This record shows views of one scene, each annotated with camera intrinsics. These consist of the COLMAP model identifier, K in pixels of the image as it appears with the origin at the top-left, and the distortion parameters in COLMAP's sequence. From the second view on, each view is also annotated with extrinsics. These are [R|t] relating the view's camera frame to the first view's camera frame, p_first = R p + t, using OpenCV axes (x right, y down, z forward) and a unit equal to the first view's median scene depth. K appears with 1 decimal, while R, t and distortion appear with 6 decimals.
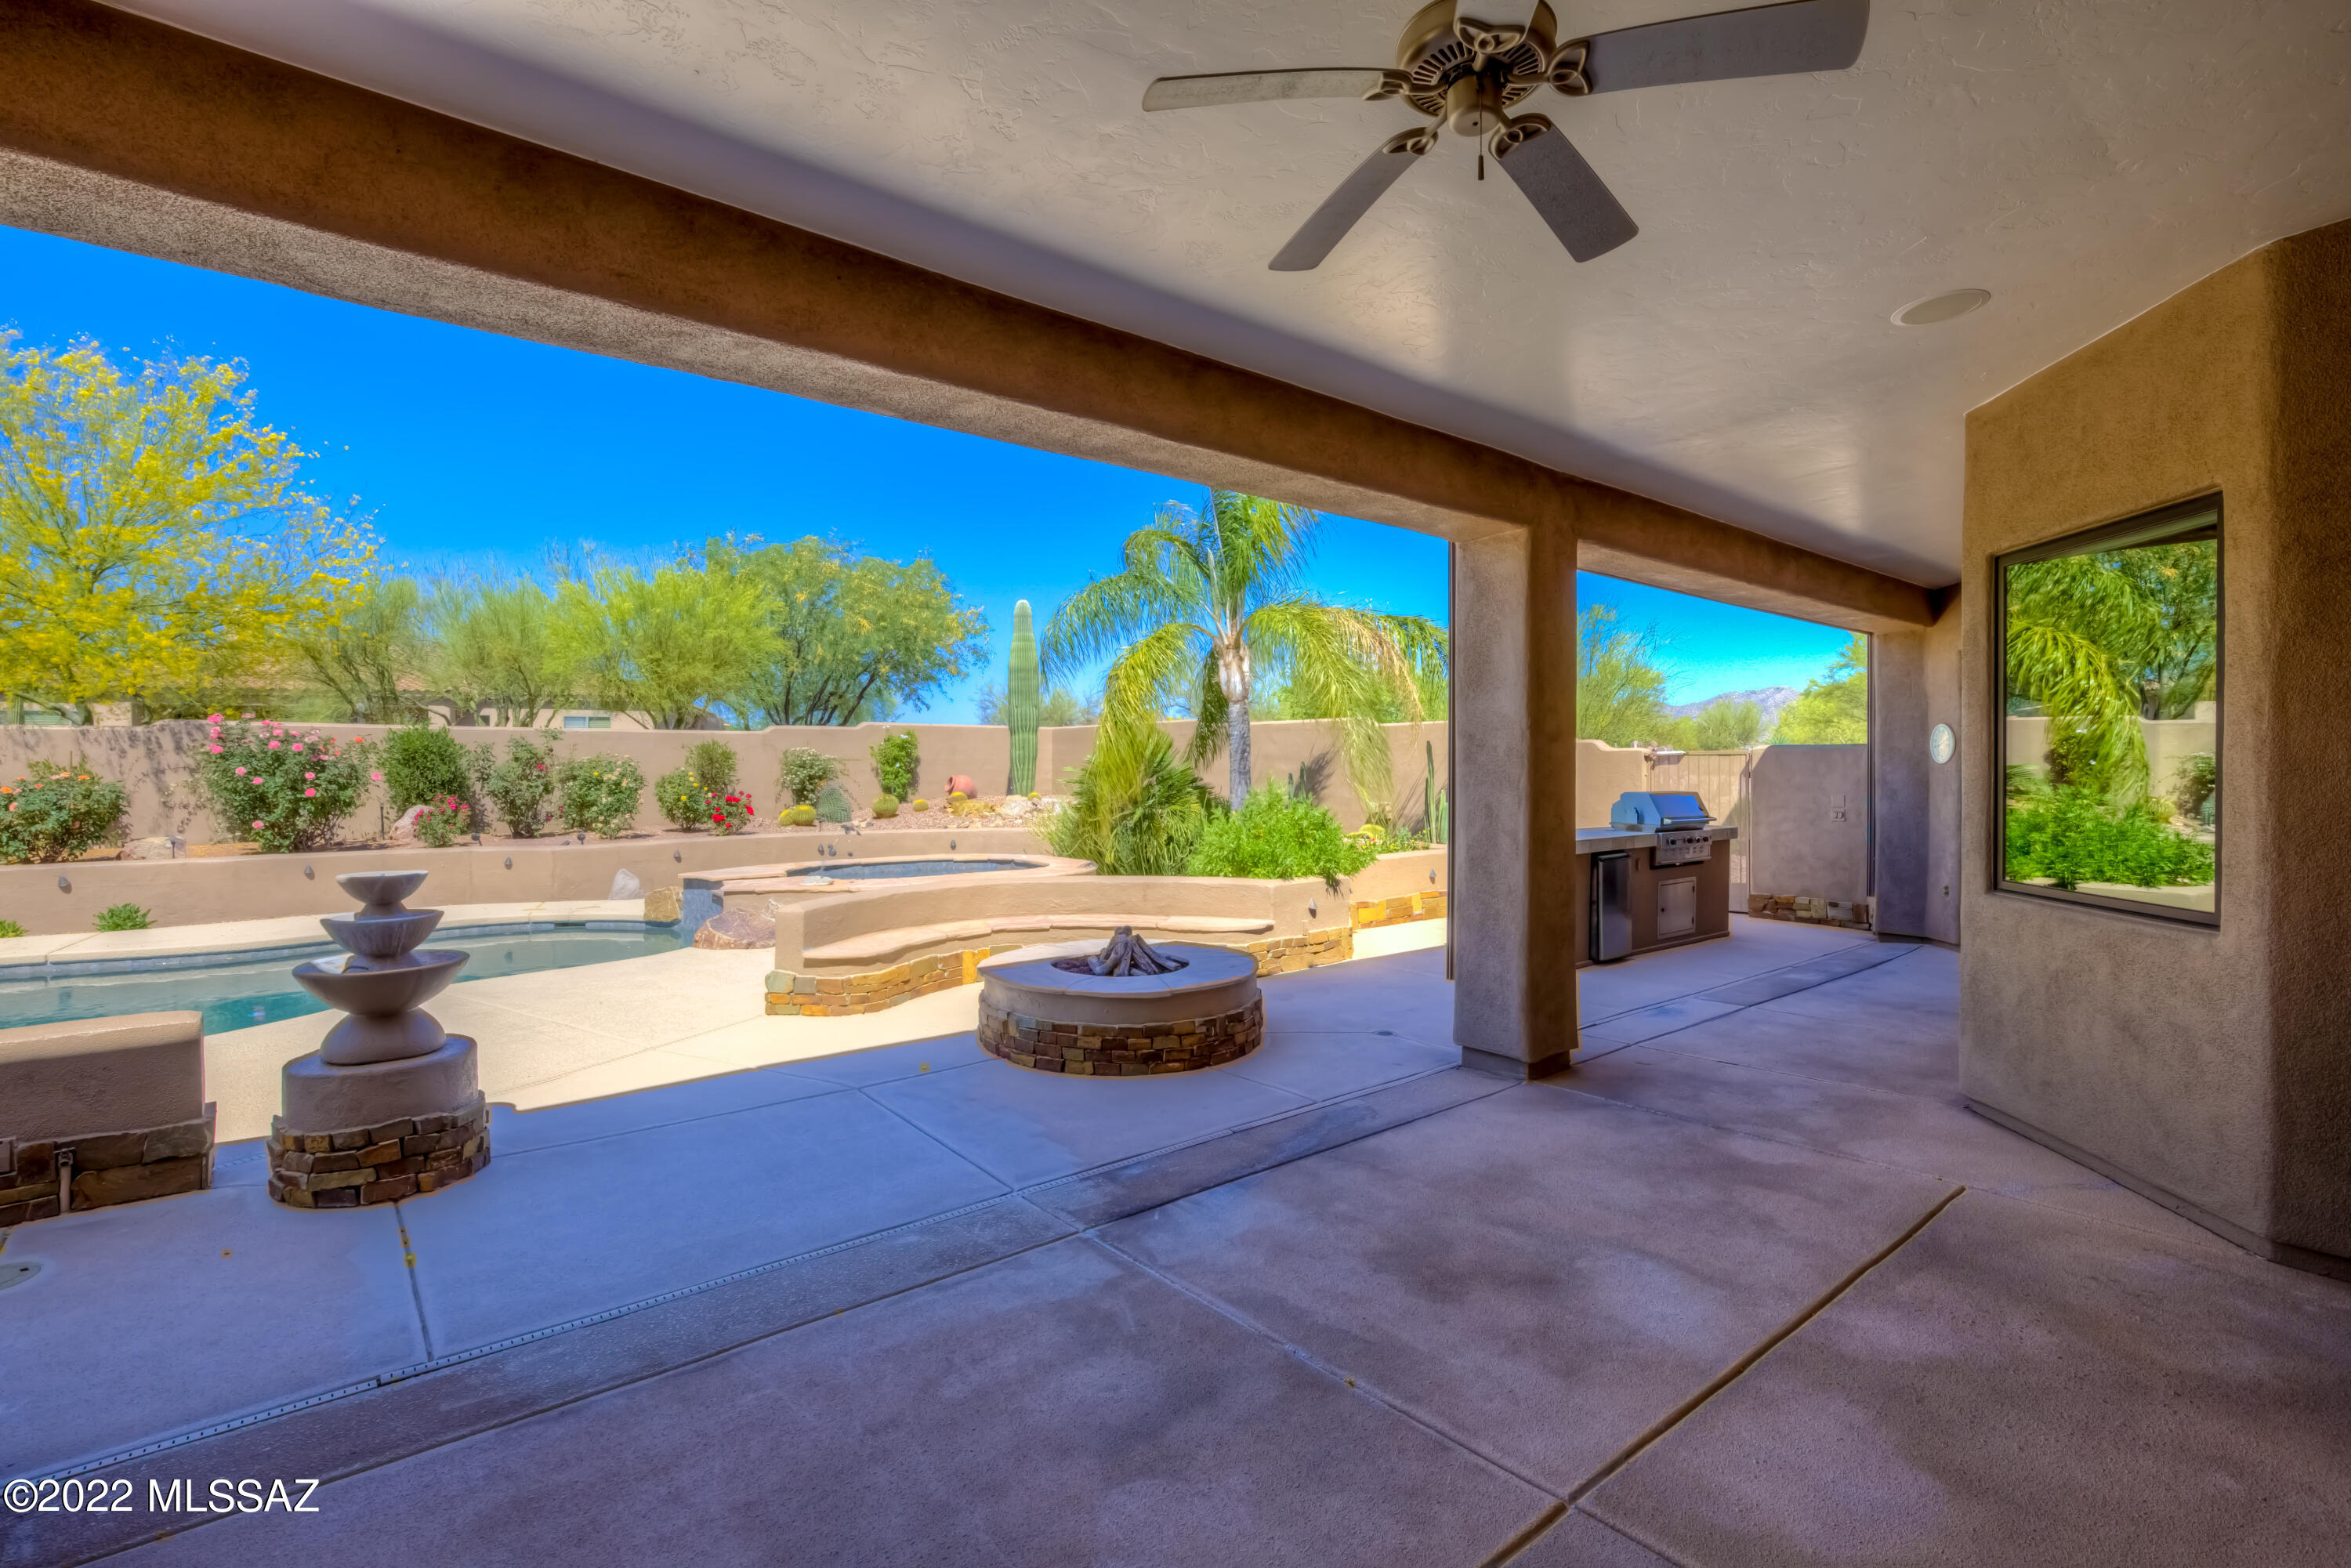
lens RADIAL K [[1082.3, 0, 1175.5], [0, 1082.3, 784.0], [0, 0, 1]] dist [0.022608, -0.000011]
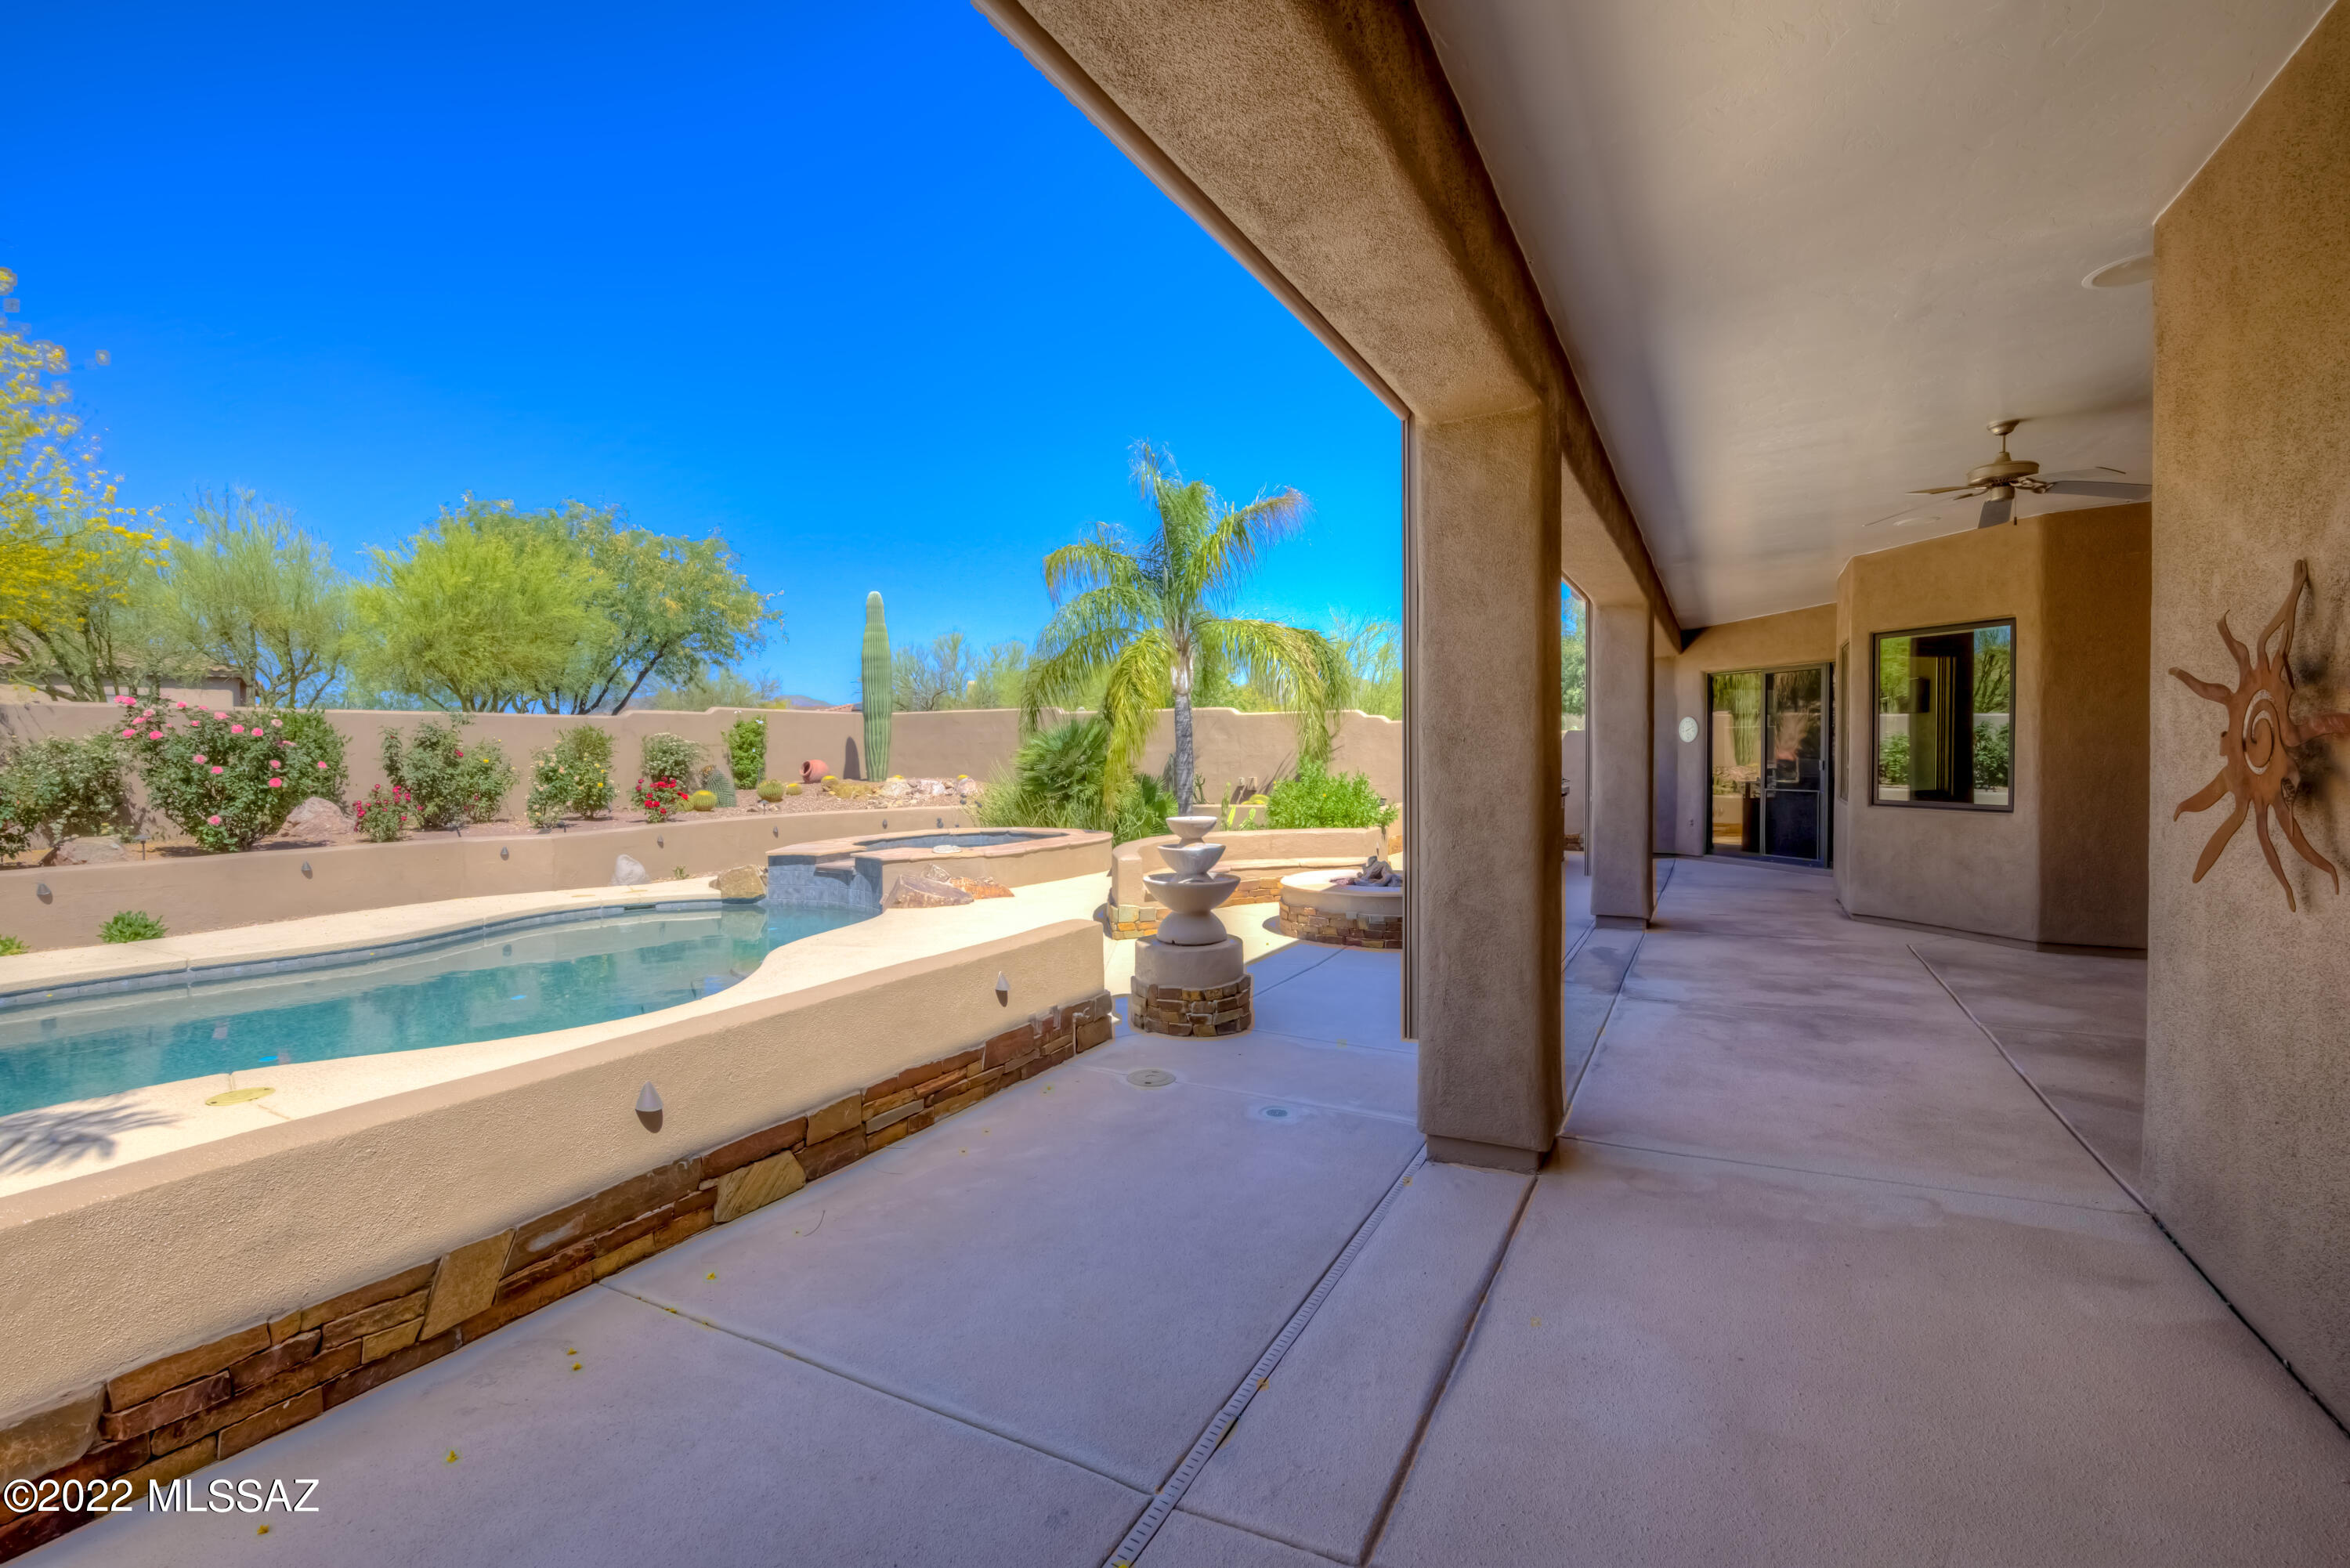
lens RADIAL K [[1081.8, 0, 1175.0], [0, 1081.8, 784.0], [0, 0, 1]] dist [0.022608, -0.000011]
pose [[0.919627, -0.019337, 0.392317, -0.500409], [0.014003, 0.999767, 0.016453, 0.004540], [-0.392544, -0.009637, 0.919683, -0.128576]]
